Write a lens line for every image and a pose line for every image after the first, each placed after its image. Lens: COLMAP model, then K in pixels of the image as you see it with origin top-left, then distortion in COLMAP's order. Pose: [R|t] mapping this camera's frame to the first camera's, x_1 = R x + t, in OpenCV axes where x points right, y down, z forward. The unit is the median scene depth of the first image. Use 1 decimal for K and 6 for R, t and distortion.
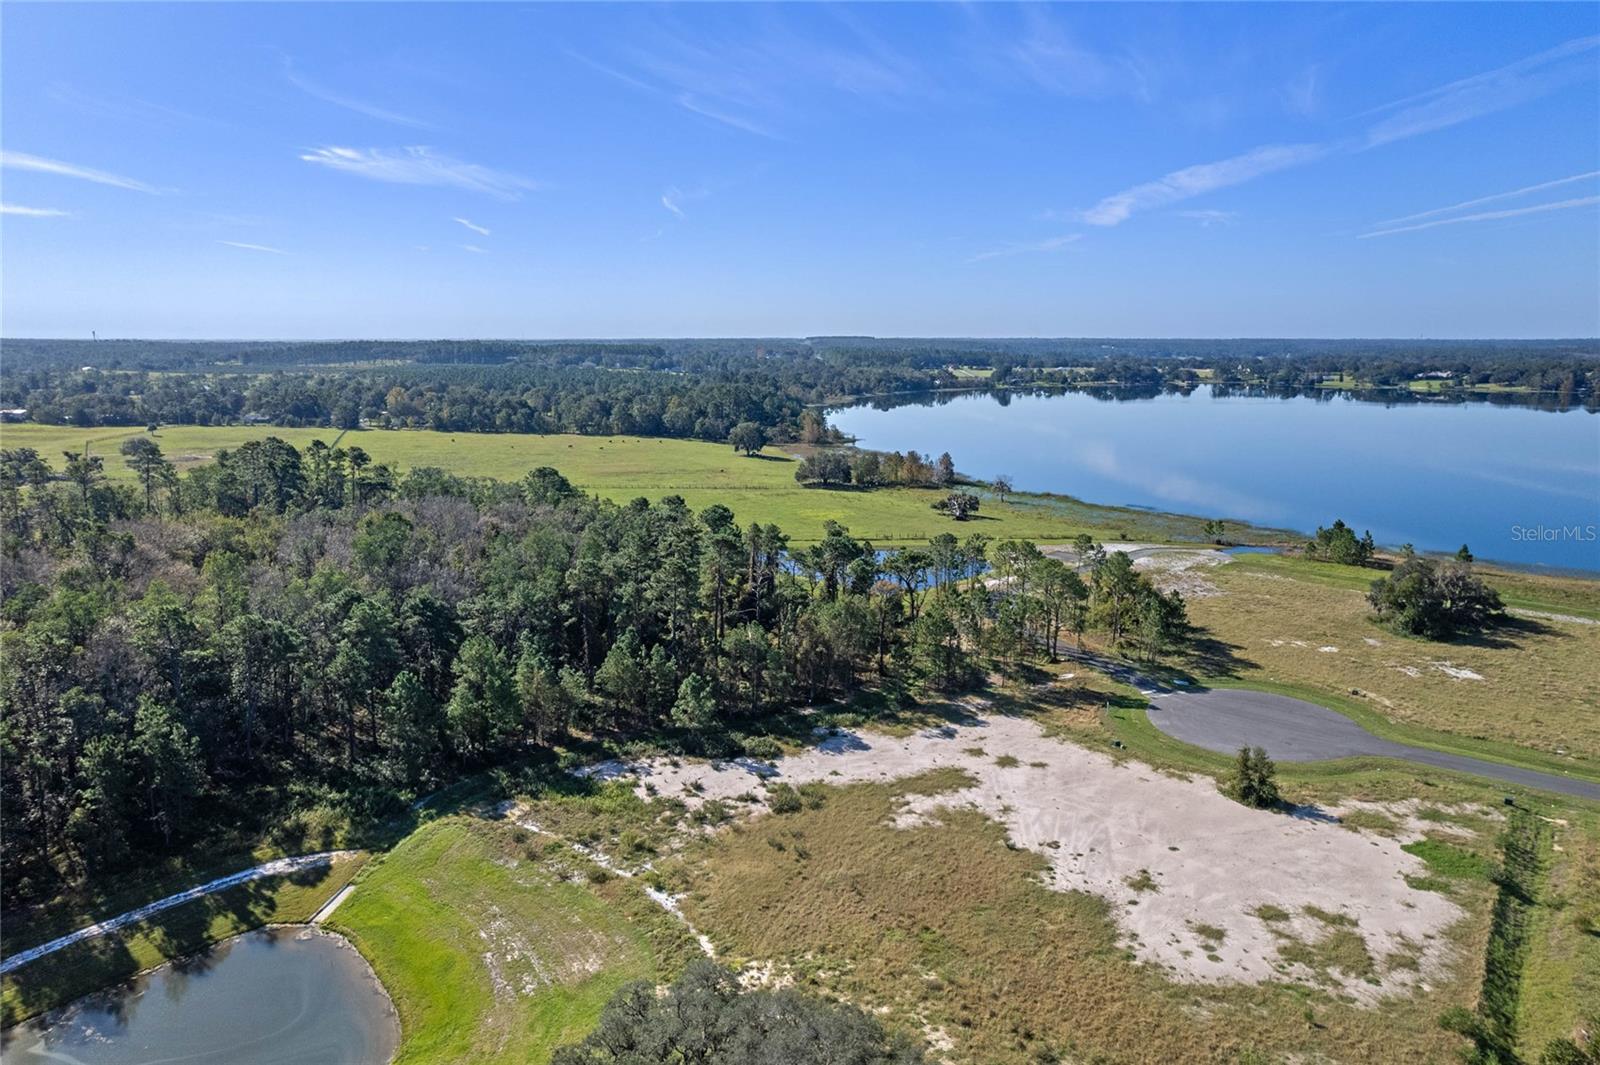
lens RADIAL K [[1039.9, 0, 790.2], [0, 1039.9, 539.1], [0, 0, 1]] dist [-0.042645, 0.089364]
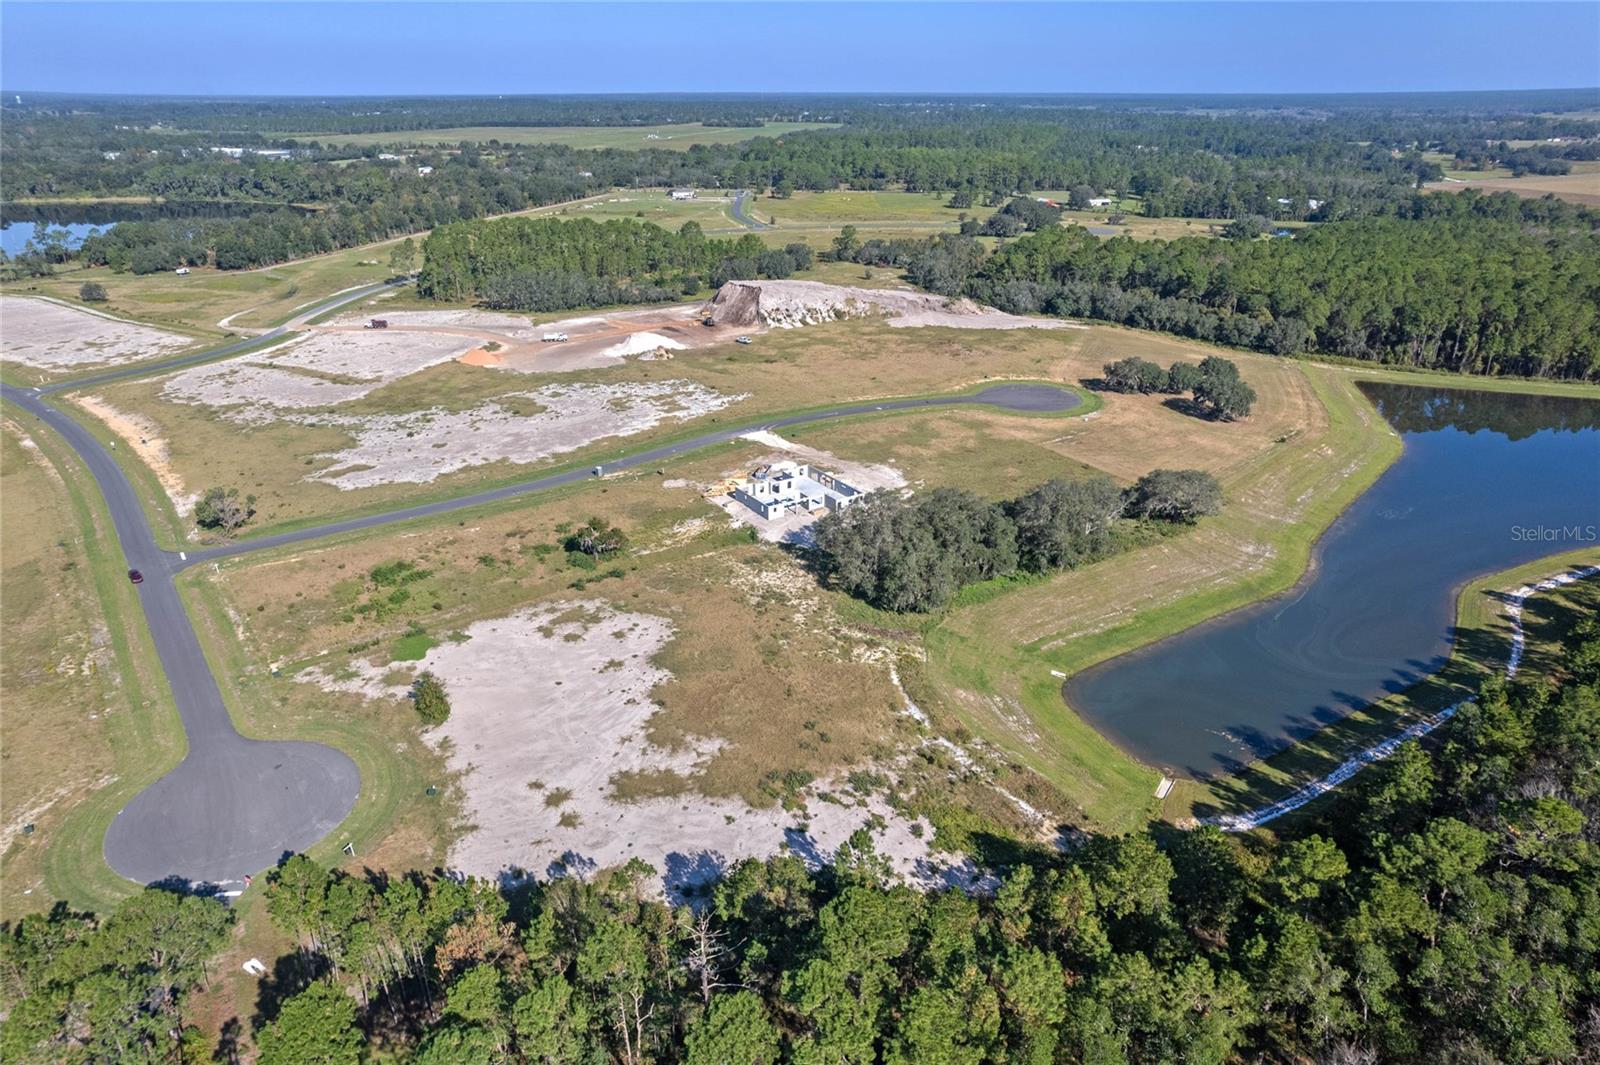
lens RADIAL K [[1039.9, 0, 790.2], [0, 1039.9, 539.1], [0, 0, 1]] dist [-0.042645, 0.089364]
pose [[-0.958696, -0.111674, 0.261595, -0.228571], [0.057381, 0.824859, 0.562419, -0.518602], [-0.278586, 0.554200, -0.784380, 1.537115]]
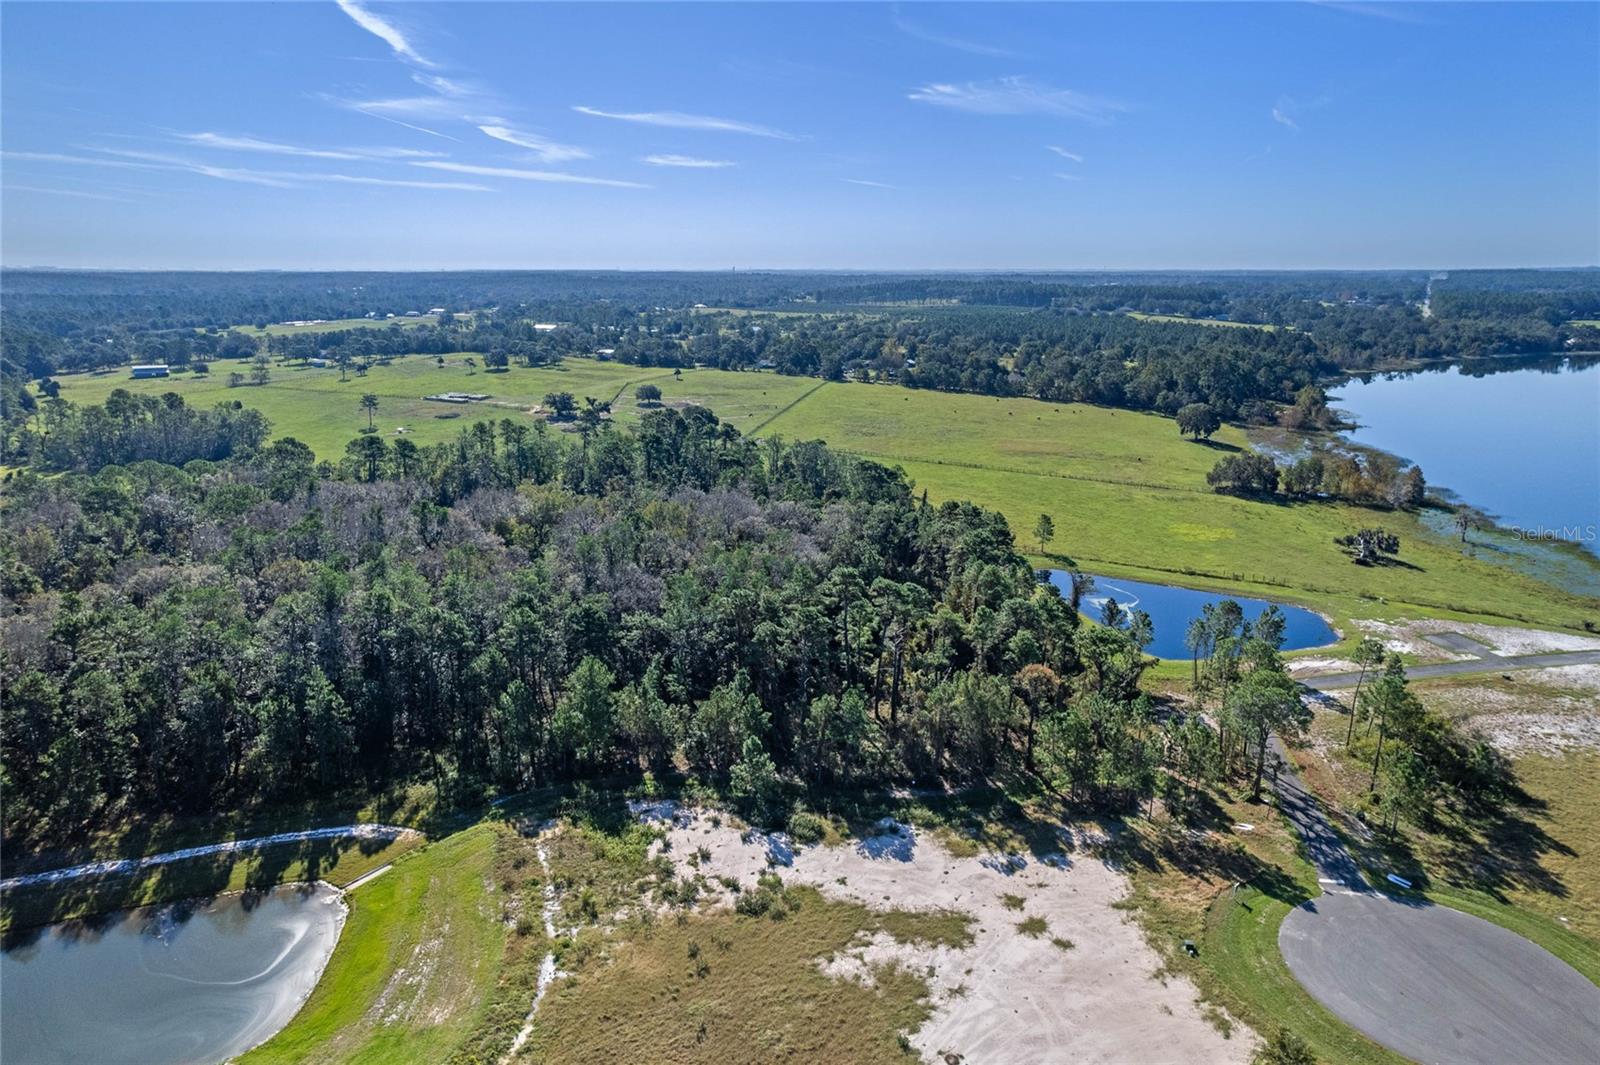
lens RADIAL K [[1011.0, 0, 794.1], [0, 1011.0, 595.4], [0, 0, 1]] dist [-0.023905, 0.057481]
pose [[0.854646, 0.161308, -0.493519, 0.395368], [-0.099194, 0.983734, 0.149758, -0.151923], [0.509648, -0.079036, 0.856745, 0.210297]]
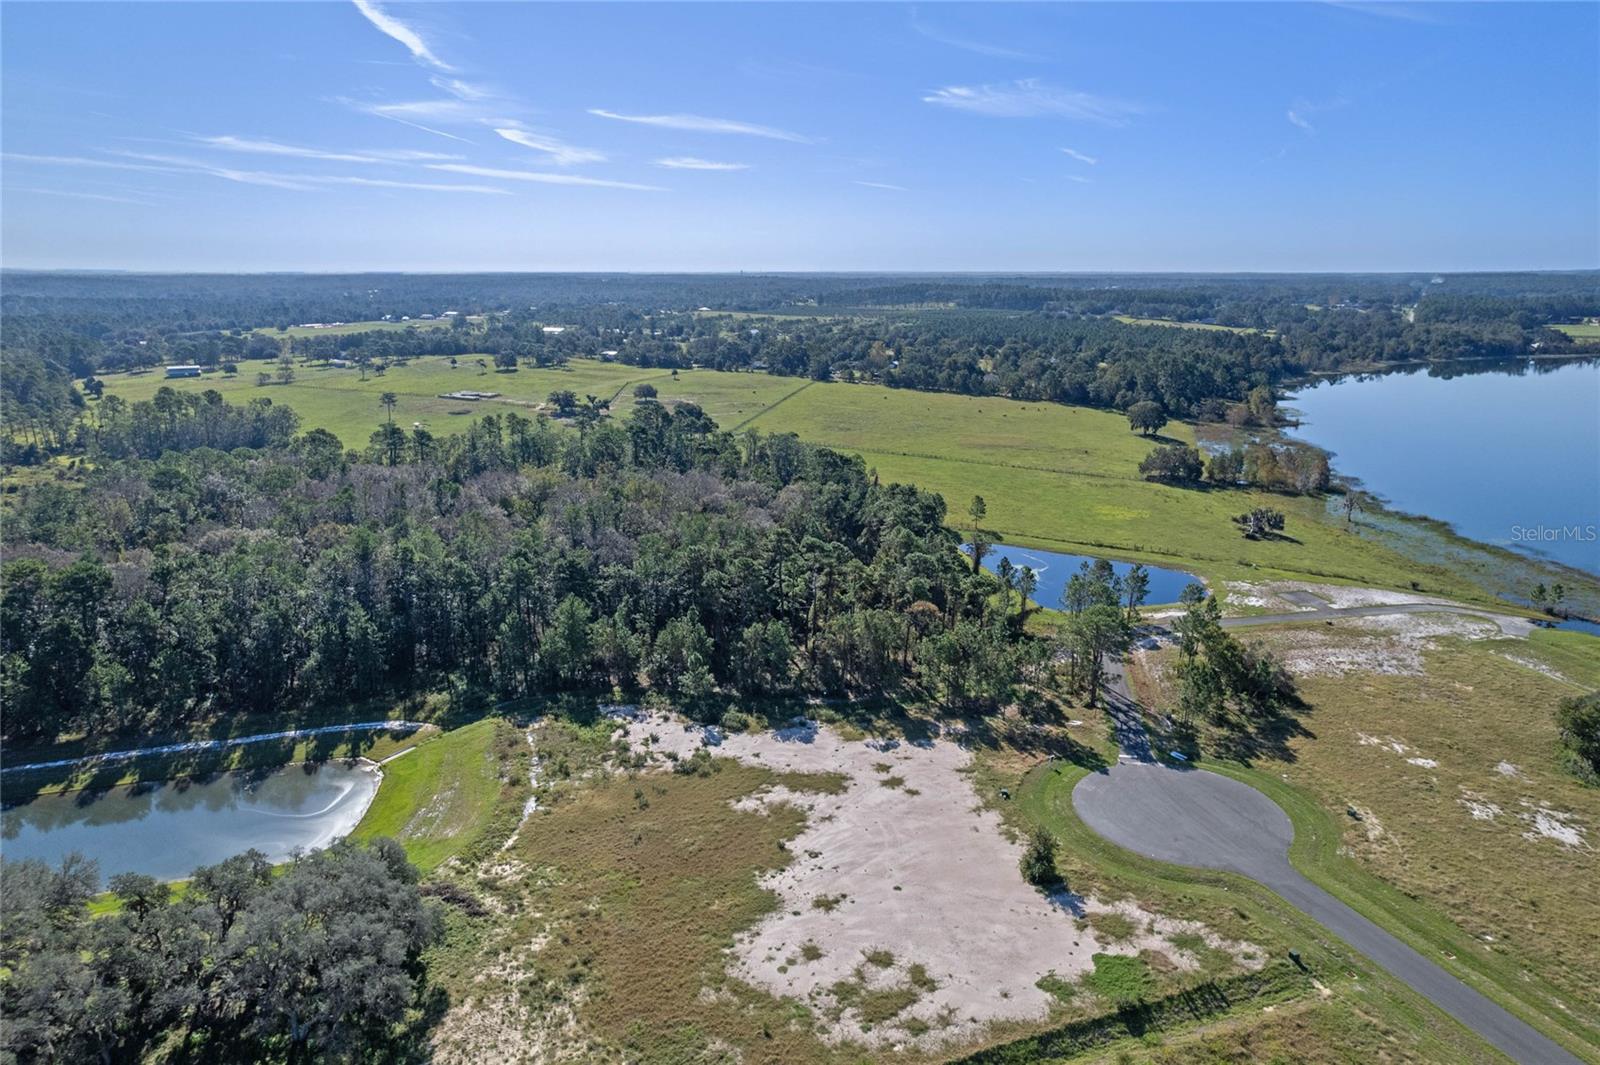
lens RADIAL K [[1011.0, 0, 794.1], [0, 1011.0, 595.4], [0, 0, 1]] dist [-0.023905, 0.057481]
pose [[0.848834, 0.163591, -0.502711, 0.623322], [-0.101315, 0.983630, 0.149019, -0.136804], [0.518860, -0.075560, 0.851513, 0.017703]]
